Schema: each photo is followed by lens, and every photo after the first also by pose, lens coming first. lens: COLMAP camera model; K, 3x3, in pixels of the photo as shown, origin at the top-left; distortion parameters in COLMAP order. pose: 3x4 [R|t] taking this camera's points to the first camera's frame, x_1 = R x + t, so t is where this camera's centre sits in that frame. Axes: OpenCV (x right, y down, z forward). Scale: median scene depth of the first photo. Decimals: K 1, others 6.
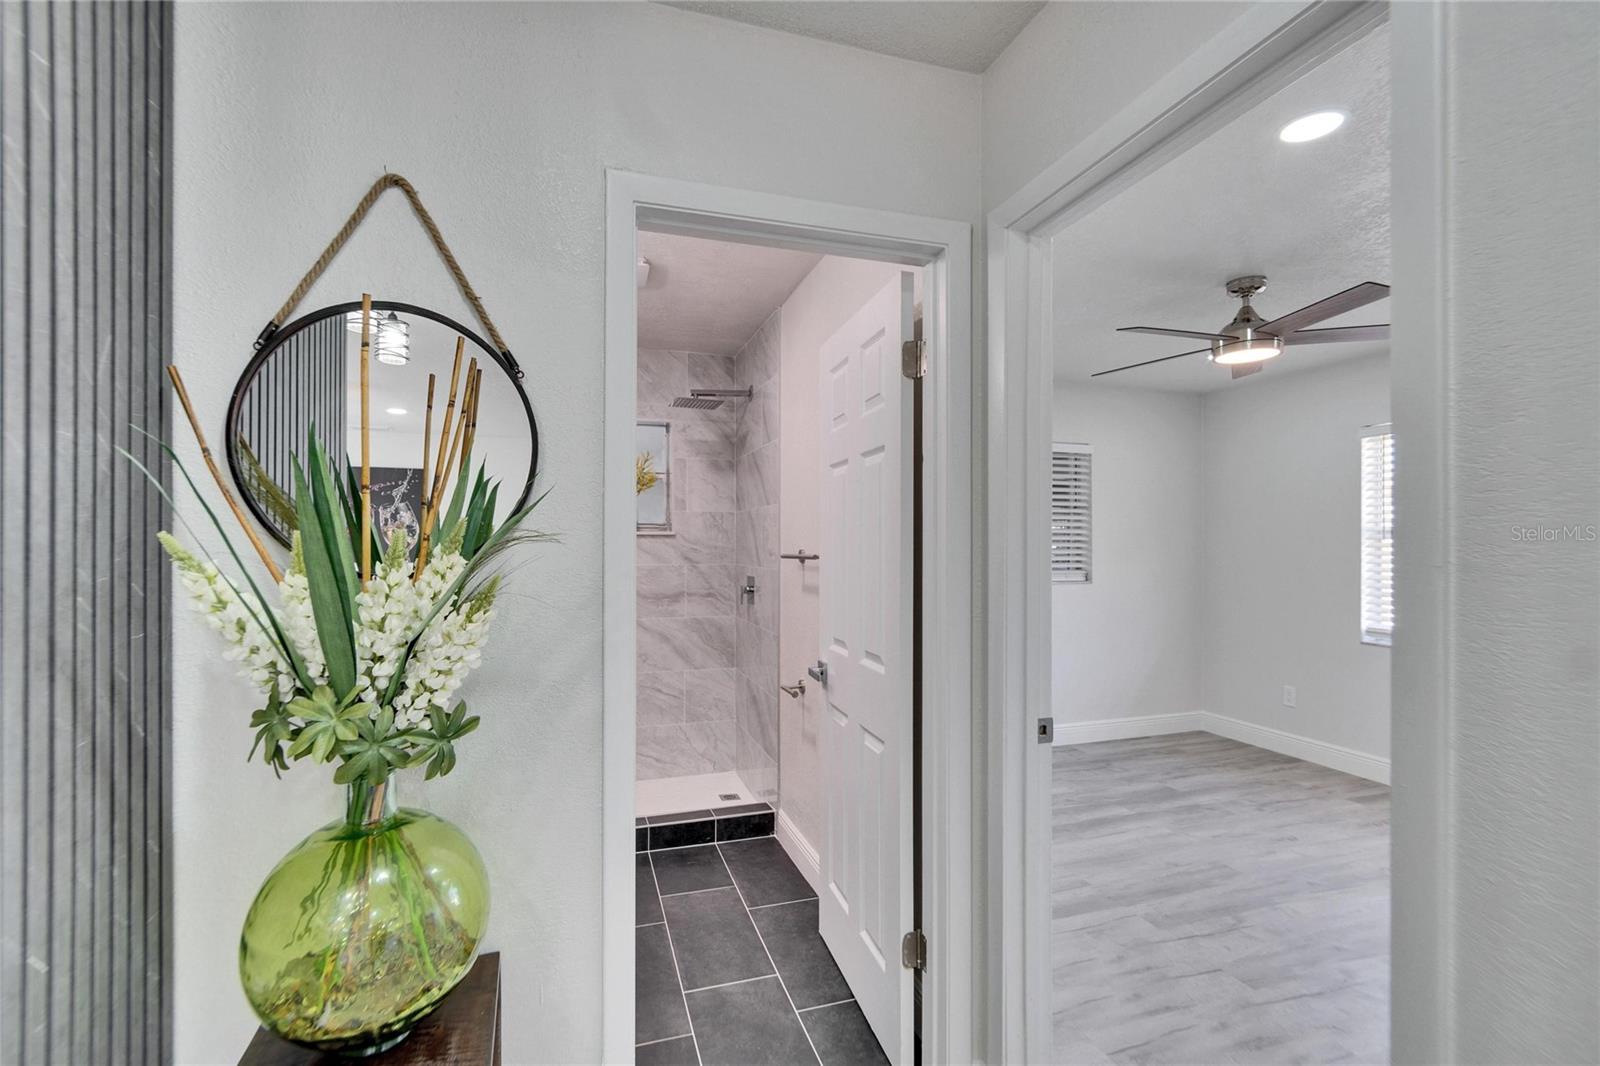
lens RADIAL K [[709.8, 0, 790.6], [0, 709.8, 543.4], [0, 0, 1]] dist [-0.000804, -0.000508]
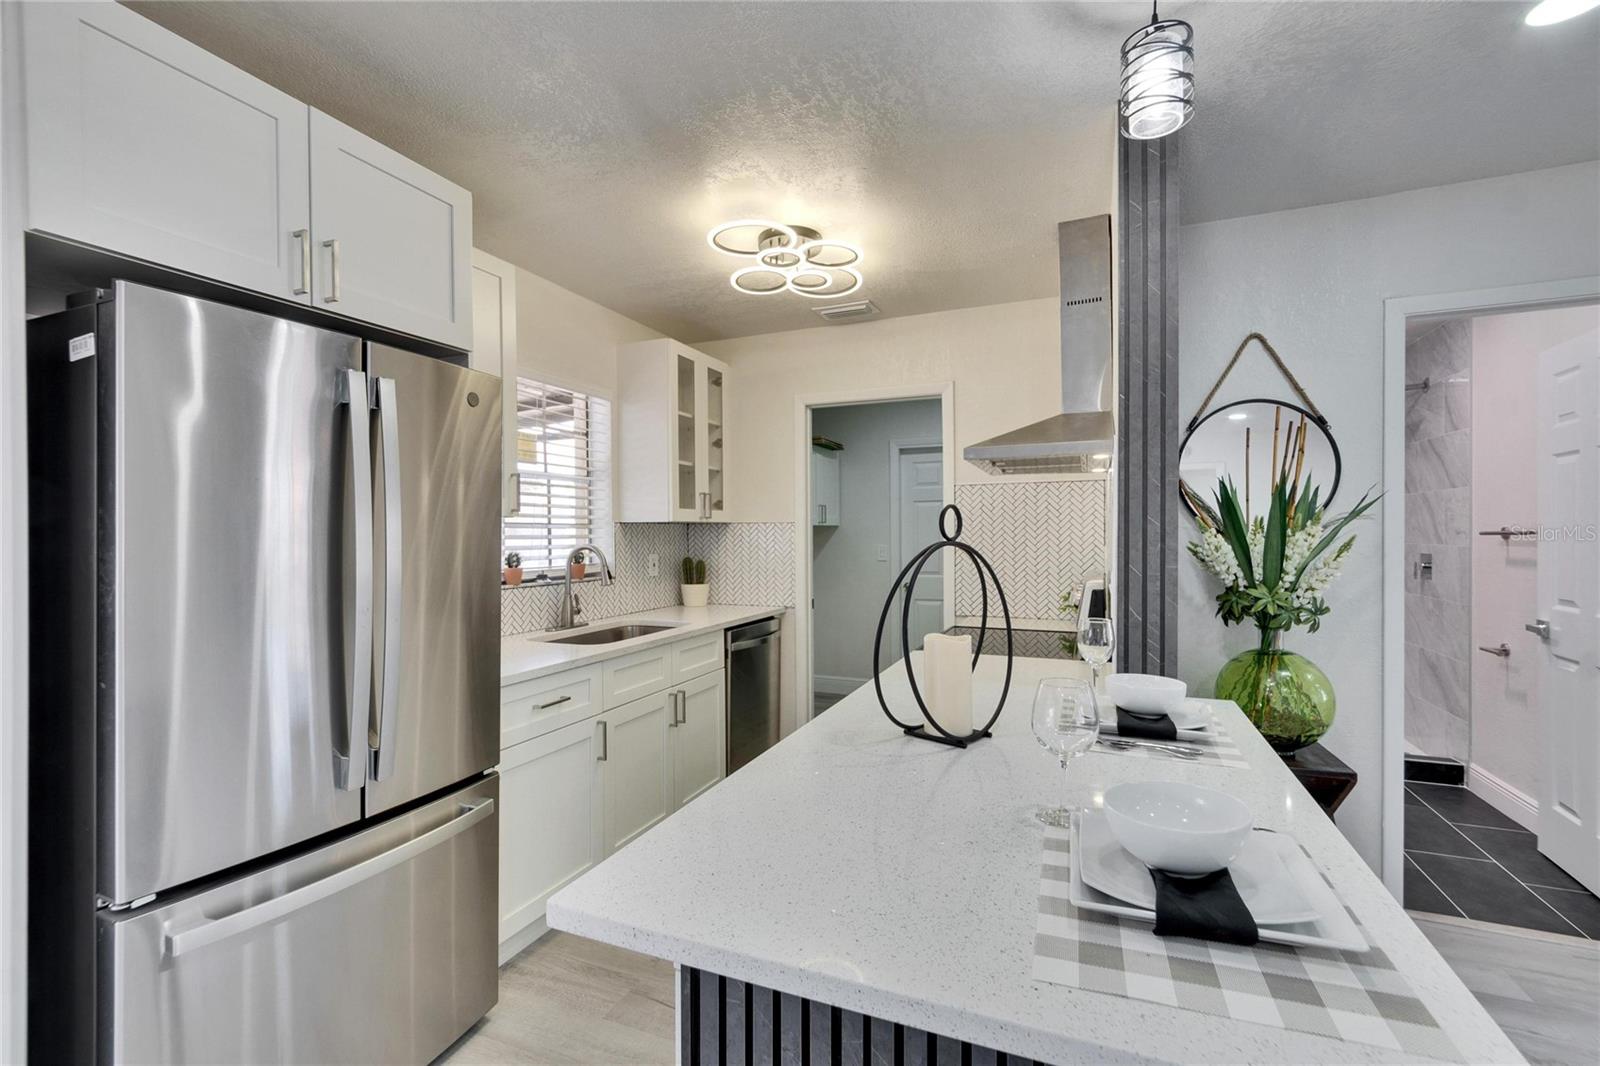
lens RADIAL K [[709.8, 0, 787.7], [0, 709.8, 536.6], [0, 0, 1]] dist [-0.000804, -0.000508]
pose [[0.759609, -0.000387, -0.650379, -0.115571], [0.006445, 0.999955, 0.006932, 0.008541], [0.650348, -0.009457, 0.759578, -0.581049]]
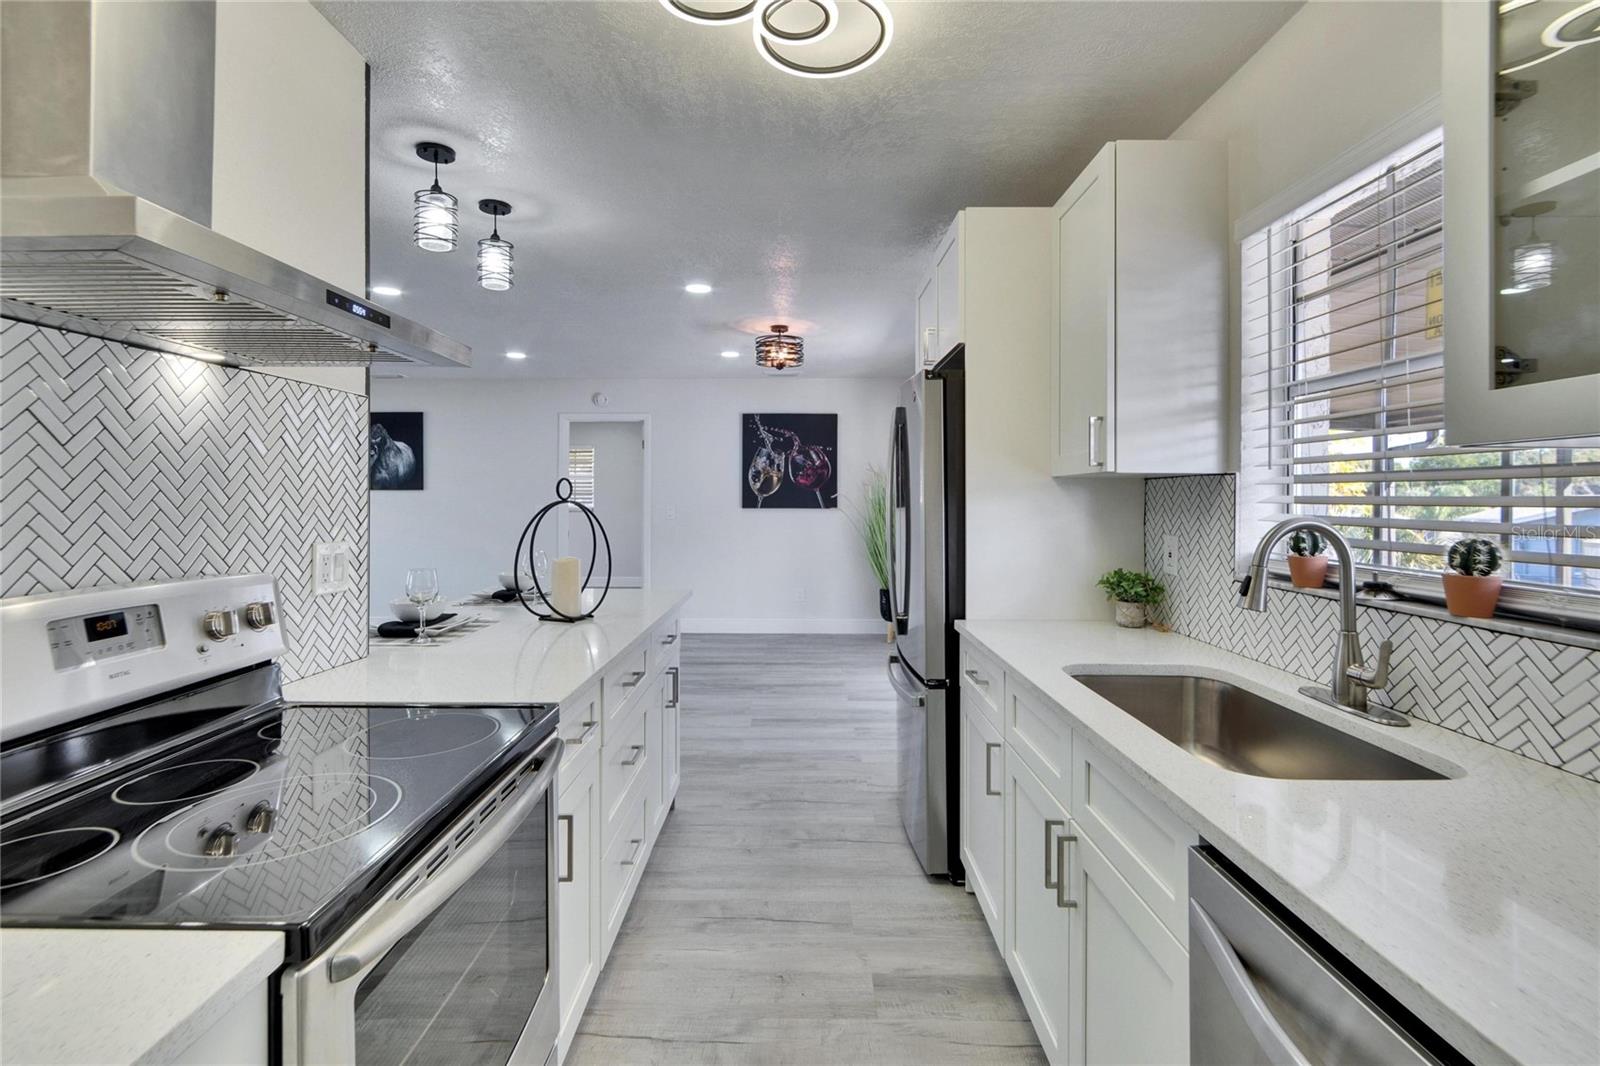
lens RADIAL K [[724.2, 0, 795.9], [0, 724.2, 490.1], [0, 0, 1]] dist [0.000109, -0.000566]
pose [[-0.953277, 0.001557, 0.302092, -0.850518], [-0.001967, 0.999934, -0.011359, 0.012647], [-0.302090, -0.011422, -0.953211, 0.572528]]
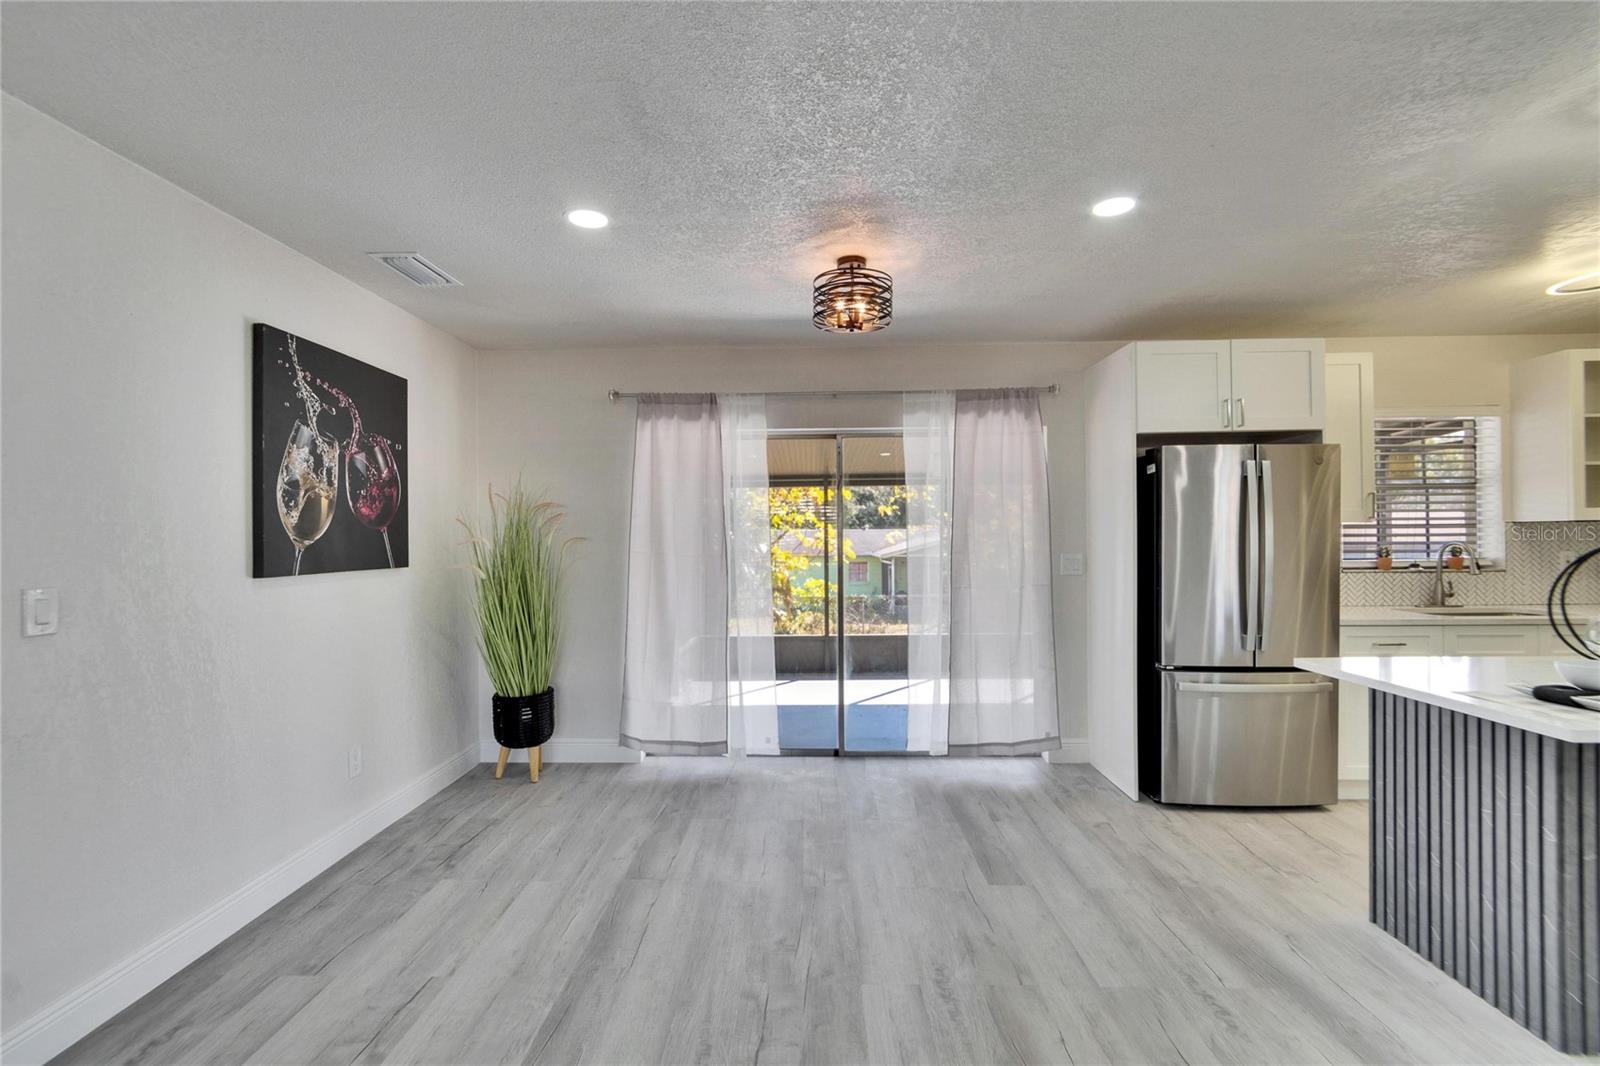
lens RADIAL K [[709.8, 0, 789.8], [0, 709.8, 533.9], [0, 0, 1]] dist [-0.000804, -0.000508]
pose [[-0.319535, 0.001902, -0.947573, 0.609992], [0.011541, 0.999932, -0.001885, 0.000559], [0.947504, -0.011538, -0.319535, -0.726433]]
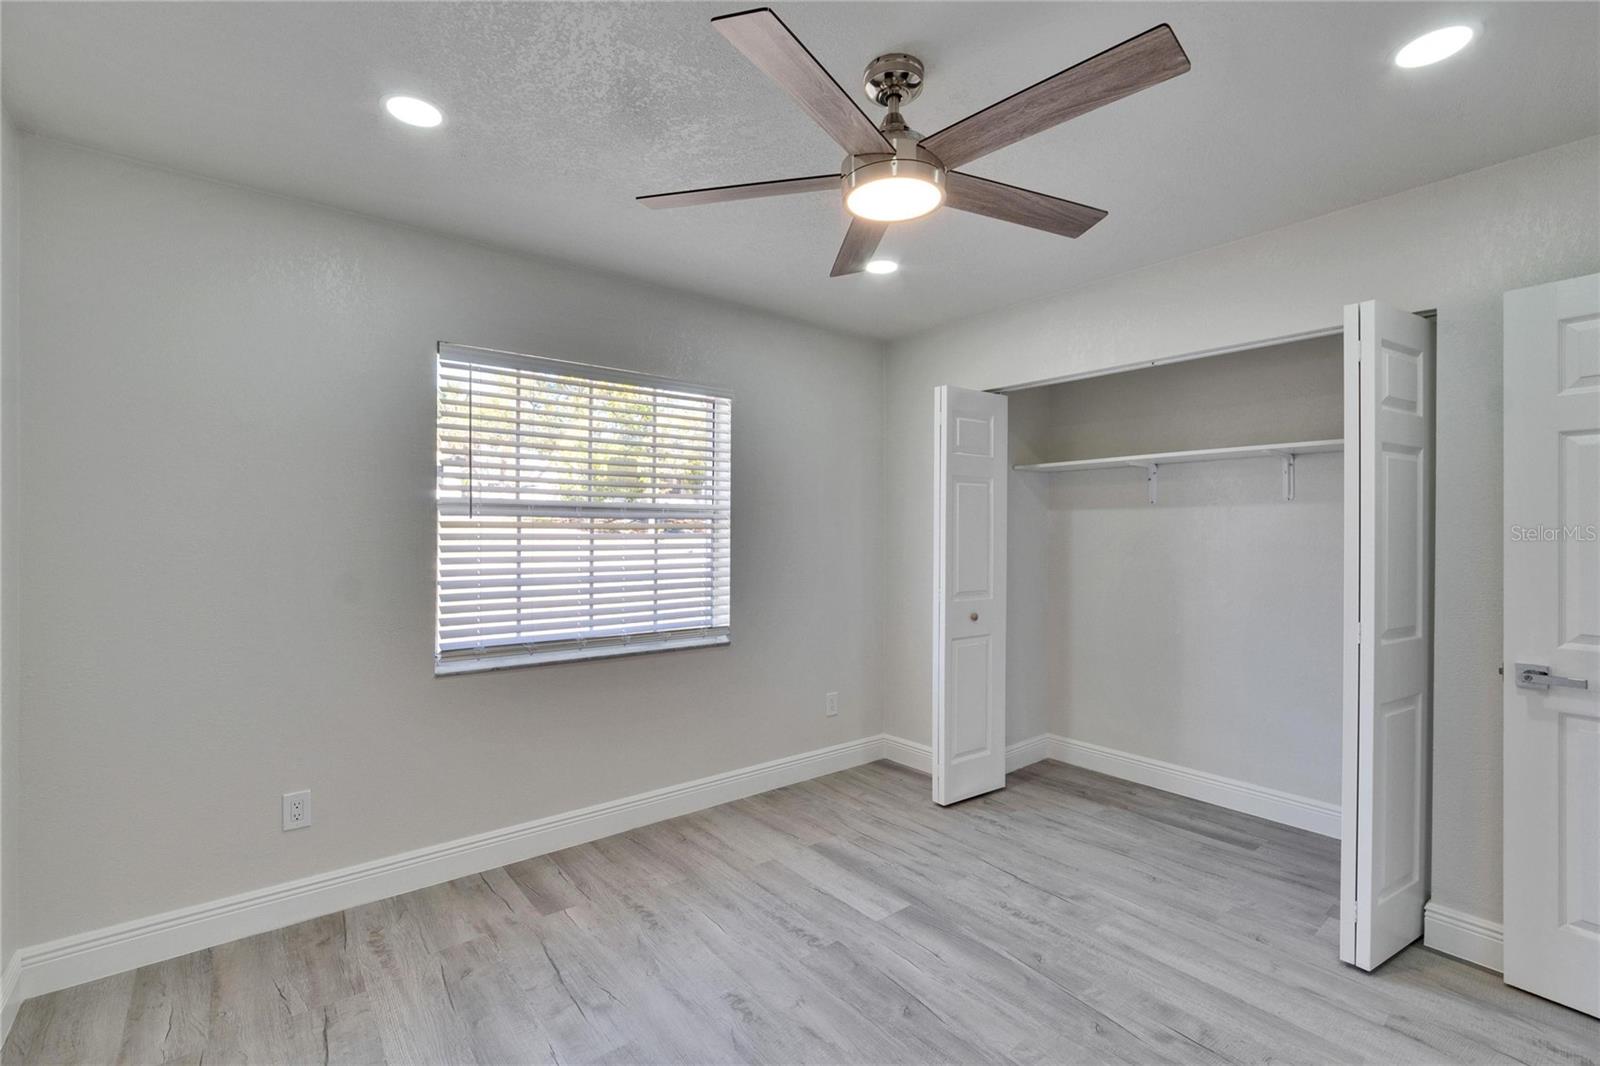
lens RADIAL K [[709.8, 0, 788.6], [0, 709.8, 533.2], [0, 0, 1]] dist [-0.000804, -0.000508]
pose [[-0.361242, -0.013475, 0.932375, 0.127030], [-0.010414, 0.999892, 0.010416, 0.000522], [-0.932414, -0.005947, -0.361344, 1.313174]]
